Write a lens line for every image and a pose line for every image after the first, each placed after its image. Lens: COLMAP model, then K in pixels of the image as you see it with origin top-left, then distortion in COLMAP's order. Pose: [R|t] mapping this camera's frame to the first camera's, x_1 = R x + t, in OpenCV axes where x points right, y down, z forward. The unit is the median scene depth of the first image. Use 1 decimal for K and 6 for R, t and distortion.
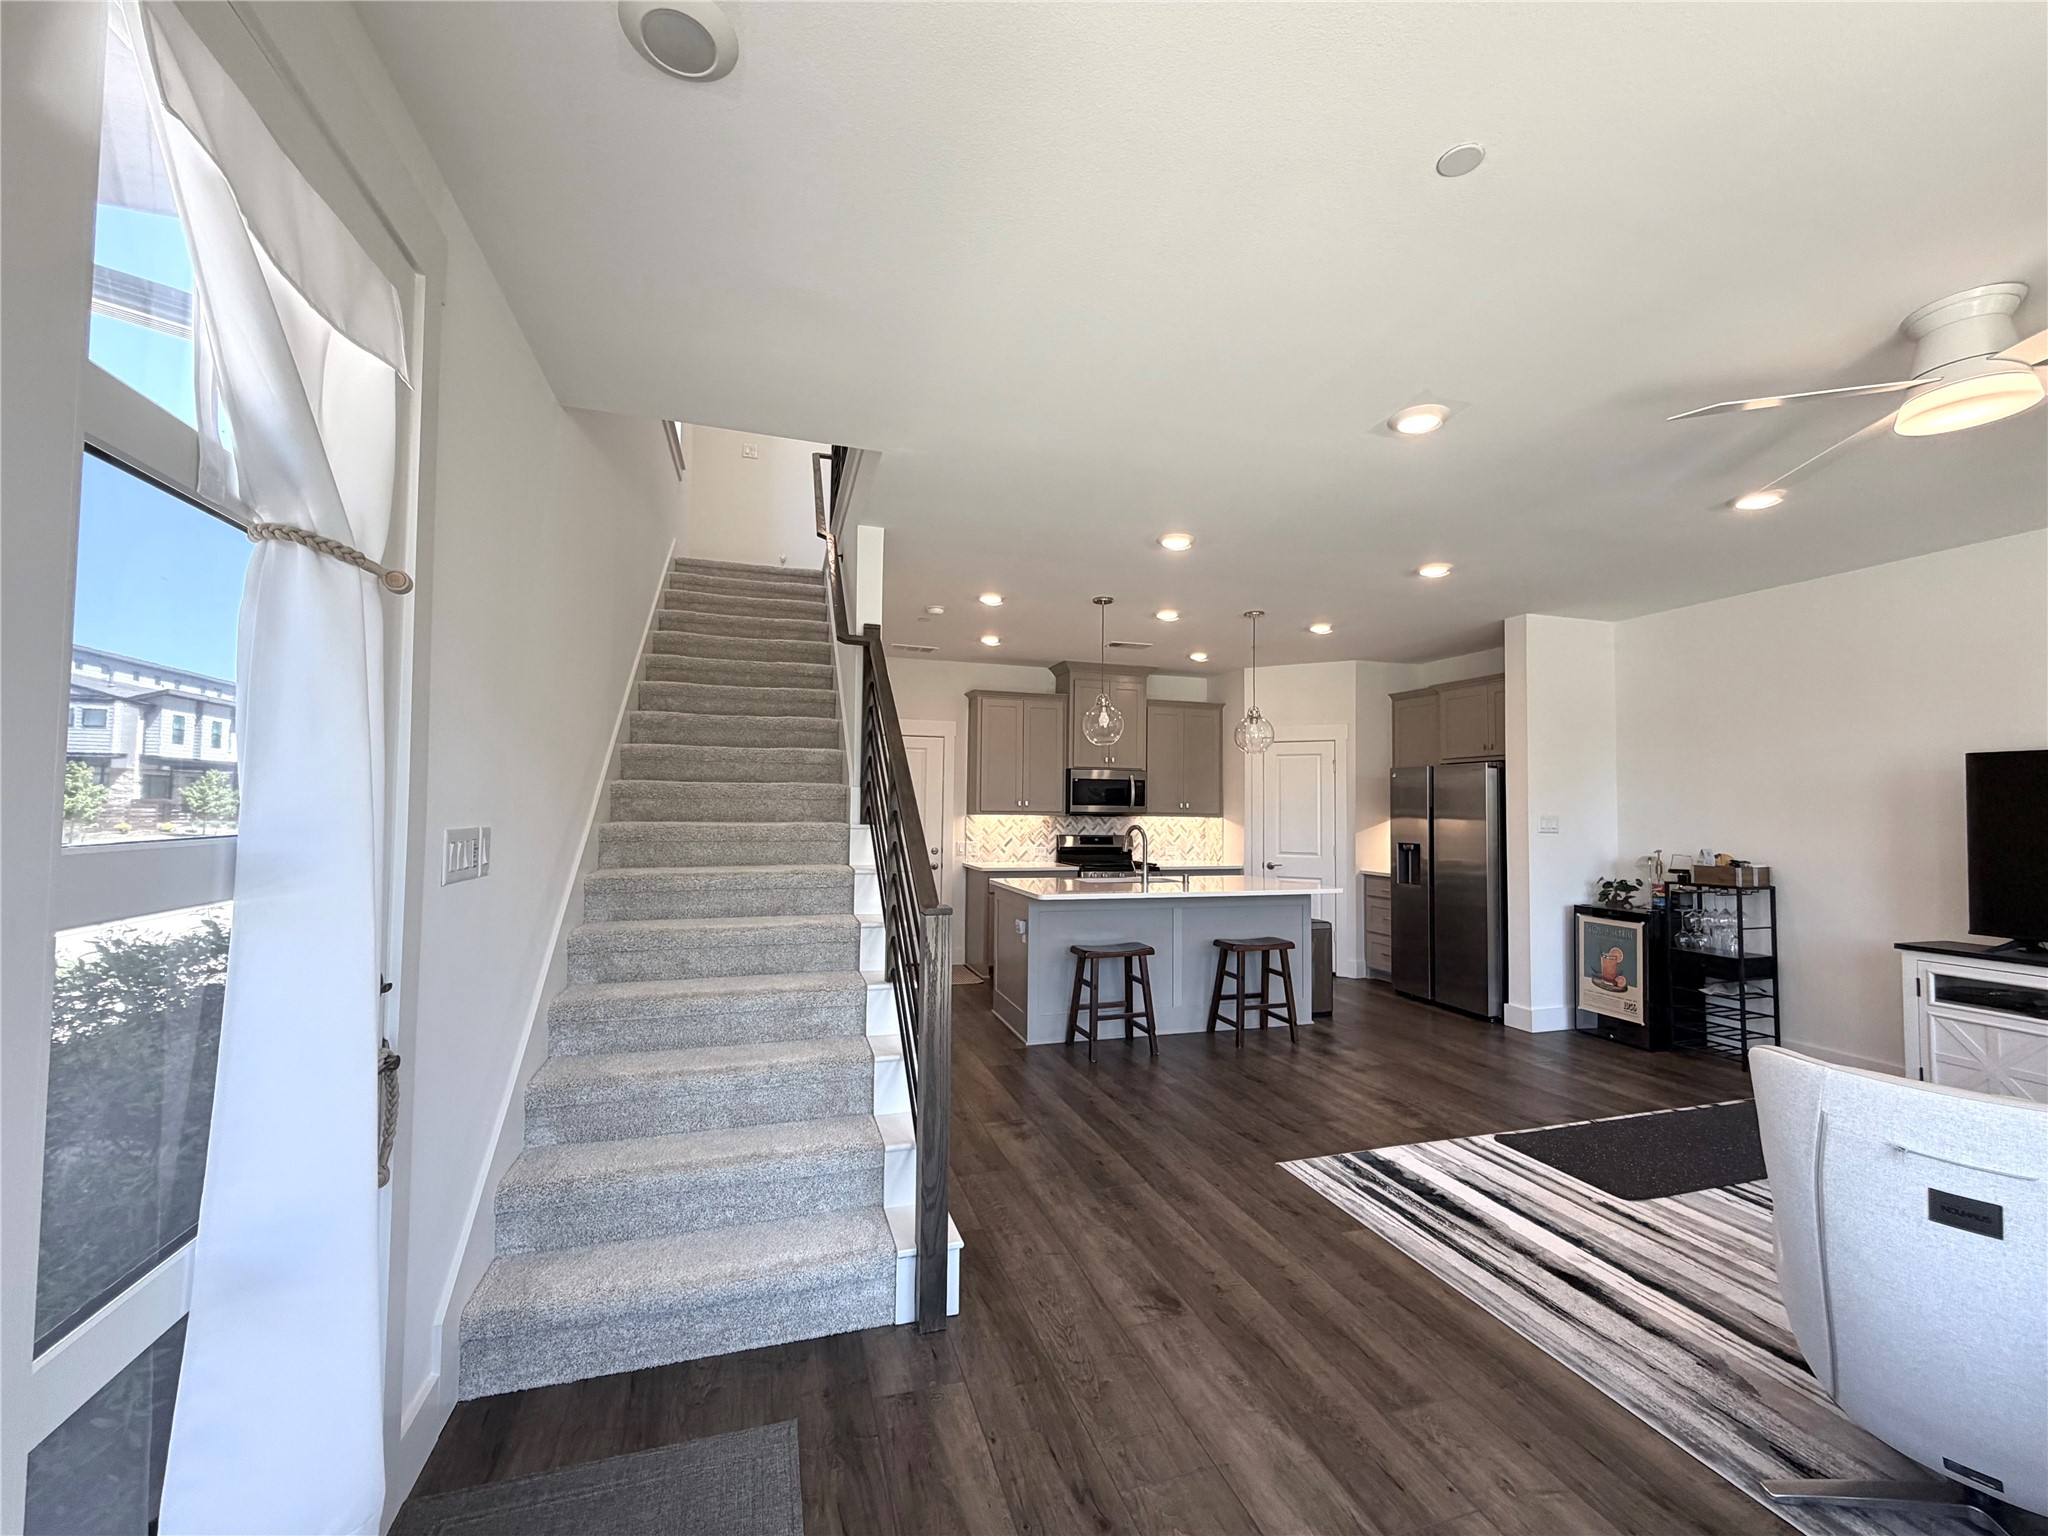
lens RADIAL K [[845.0, 0, 1036.1], [0, 845.0, 768.2], [0, 0, 1]] dist [-0.002621, 0.000088]
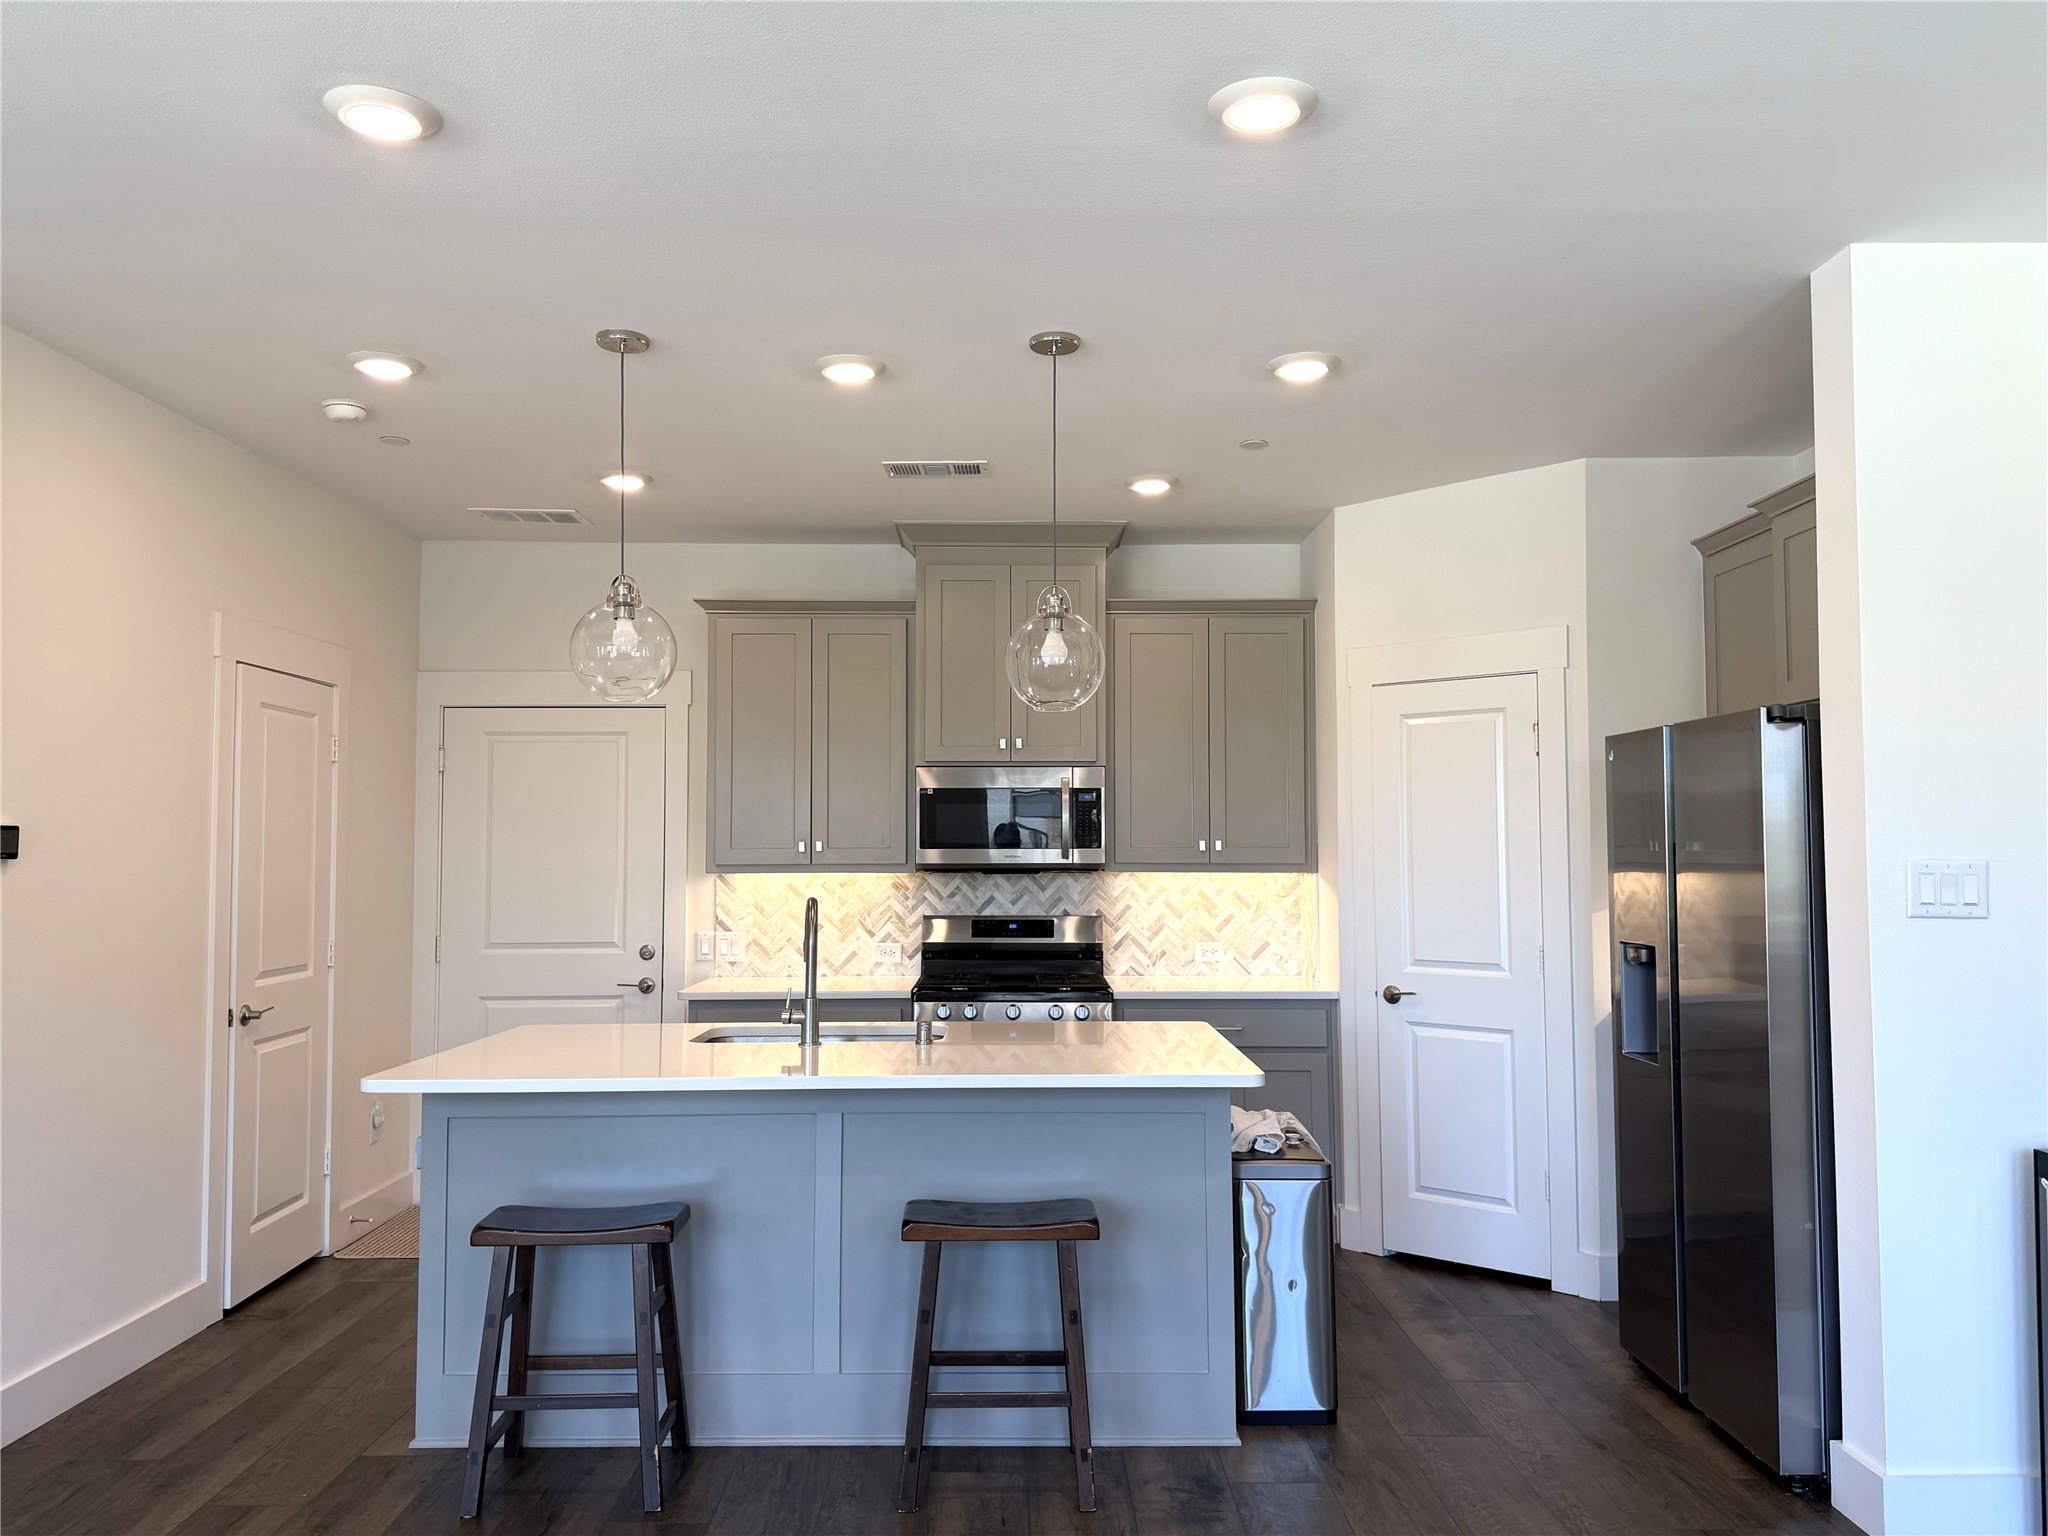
lens RADIAL K [[1580.0, 0, 1021.9], [0, 1580.0, 748.0], [0, 0, 1]] dist [0.083699, -0.006614]
pose [[0.951332, -0.034905, -0.306184, 0.469215], [0.029155, 0.999302, -0.023335, 0.016238], [0.306785, 0.013272, 0.951686, 0.314512]]
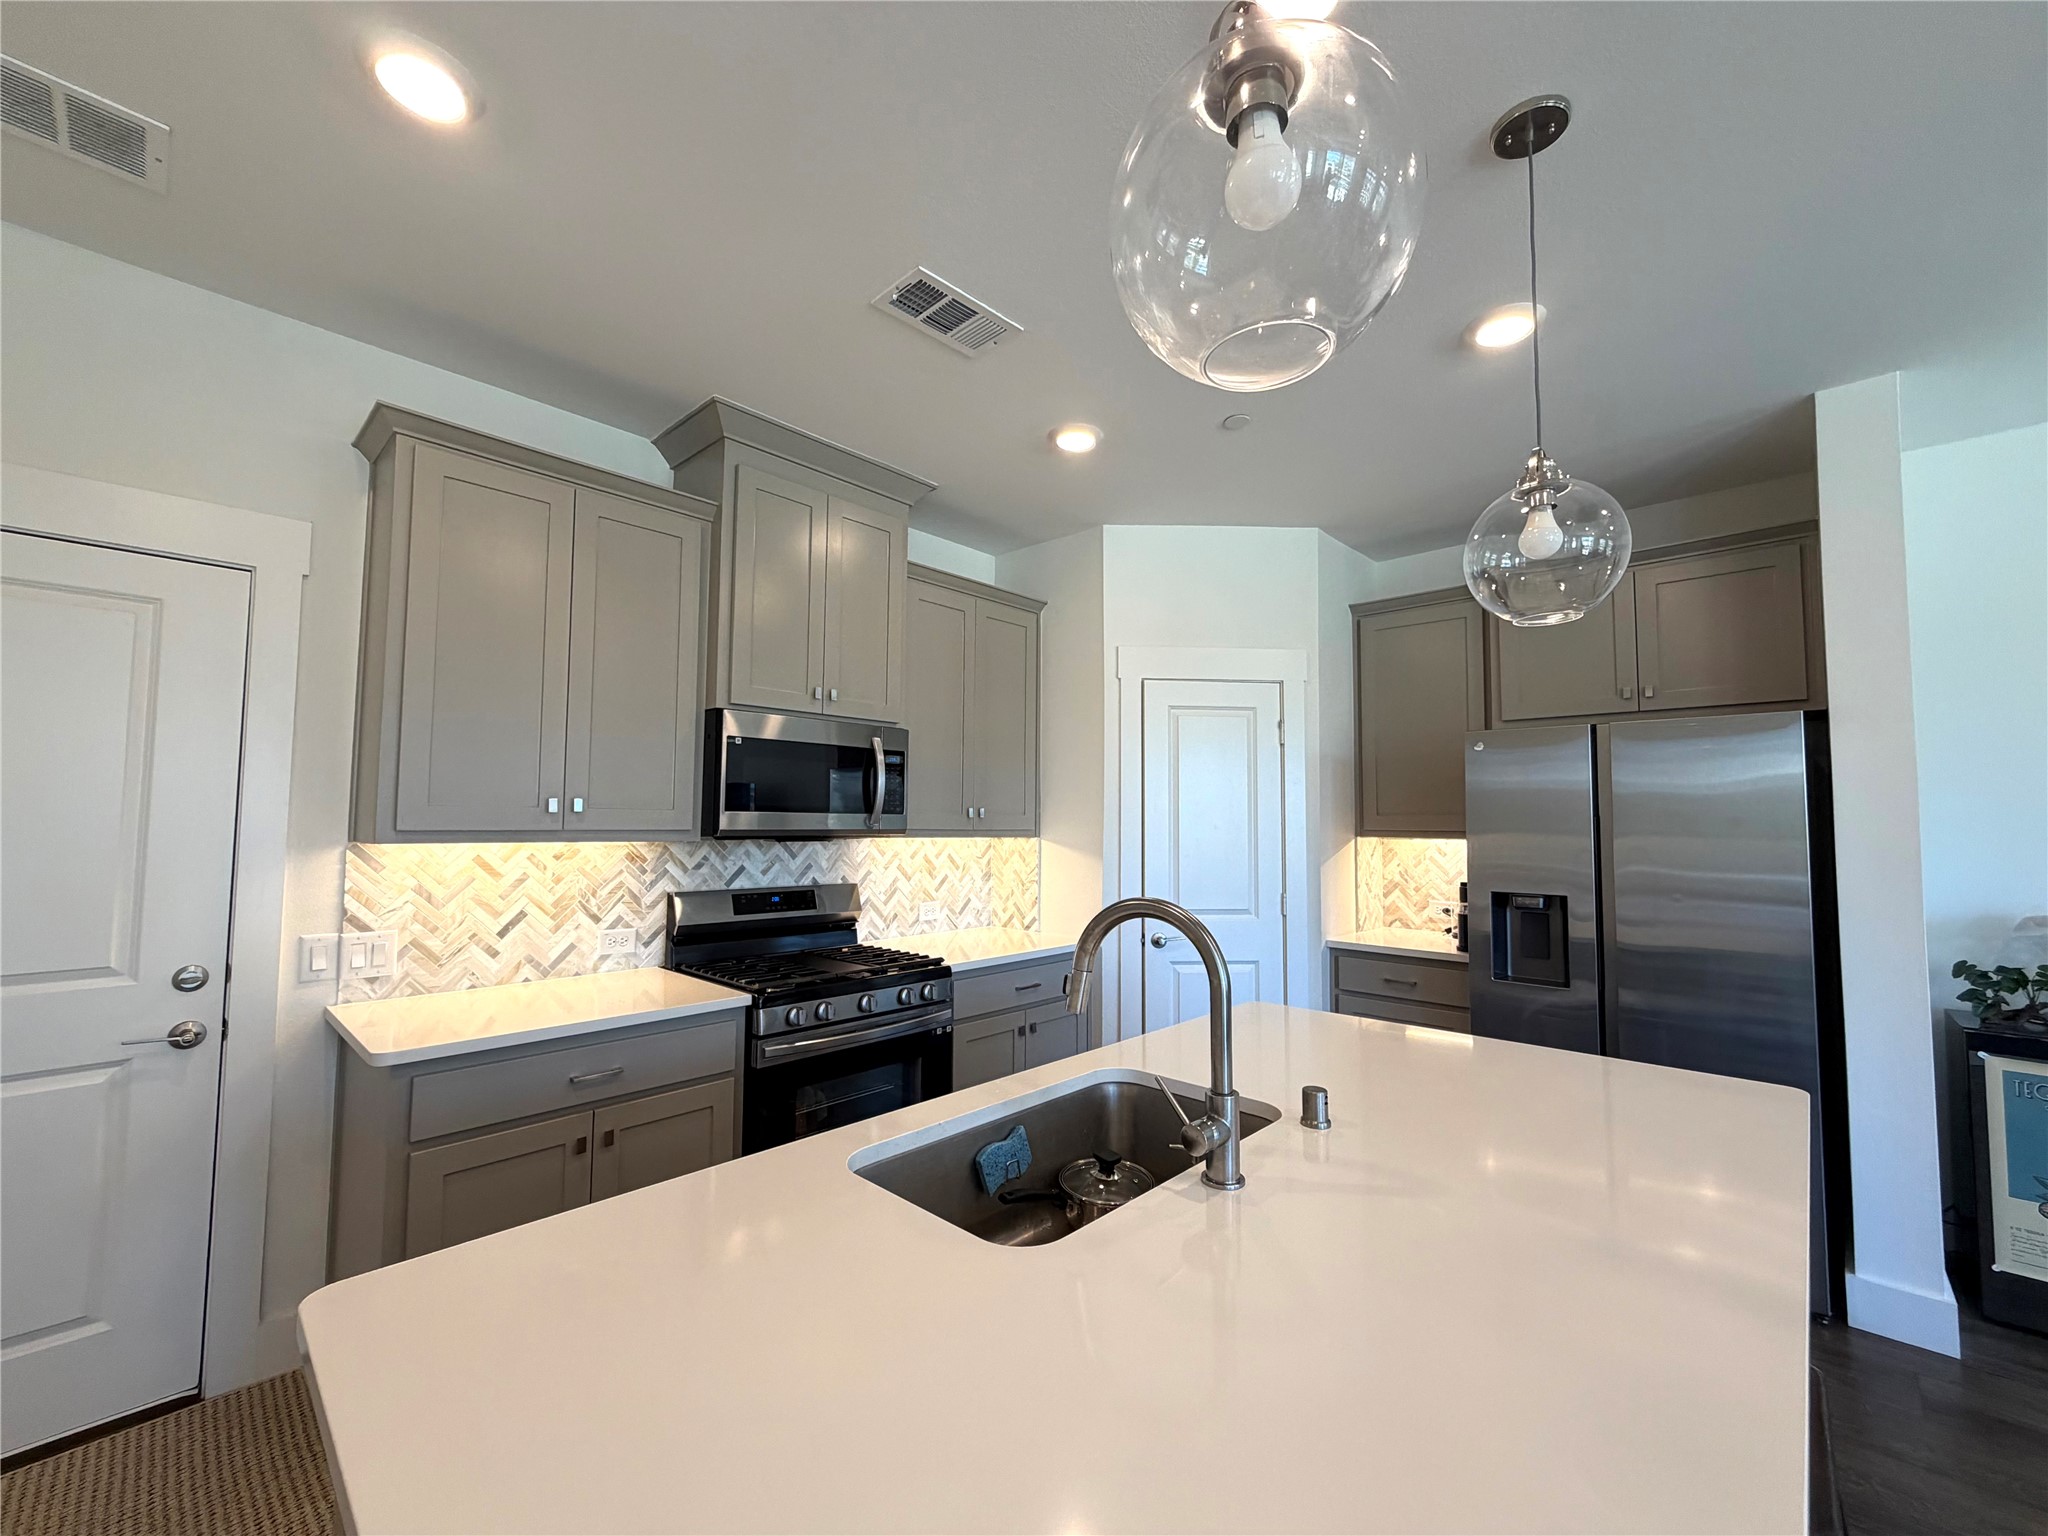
lens RADIAL K [[845.0, 0, 1035.9], [0, 845.0, 773.2], [0, 0, 1]] dist [-0.002621, 0.000088]
pose [[0.867929, 0.022524, 0.496177, -0.026910], [-0.022073, 0.999733, -0.006771, 0.037012], [-0.496197, -0.005075, 0.868195, 0.853240]]
